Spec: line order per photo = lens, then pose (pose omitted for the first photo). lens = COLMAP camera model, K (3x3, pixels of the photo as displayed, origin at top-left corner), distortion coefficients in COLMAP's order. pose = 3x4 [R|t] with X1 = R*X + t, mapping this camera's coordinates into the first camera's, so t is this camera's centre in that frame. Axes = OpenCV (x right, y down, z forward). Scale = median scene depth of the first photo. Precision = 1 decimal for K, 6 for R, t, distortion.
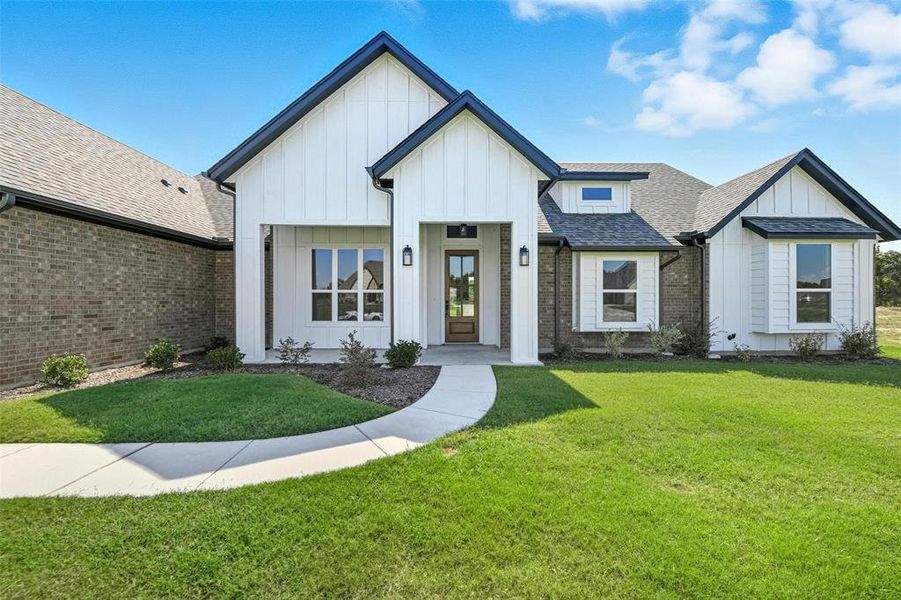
lens RADIAL K [[362.2, 0, 454.2], [0, 362.2, 298.4], [0, 0, 1]] dist [-0.008524, -0.000232]
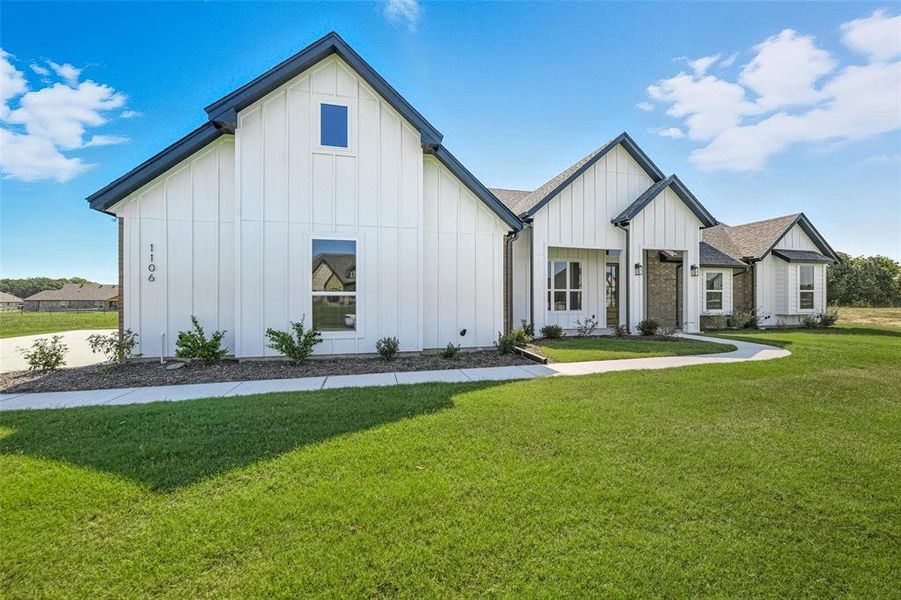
lens RADIAL K [[362.2, 0, 454.2], [0, 362.2, 298.4], [0, 0, 1]] dist [-0.008524, -0.000232]
pose [[0.973729, 0.000654, 0.227711, -1.141332], [-0.001033, 0.999998, 0.001542, 0.013070], [-0.227709, -0.001737, 0.973728, -0.364465]]
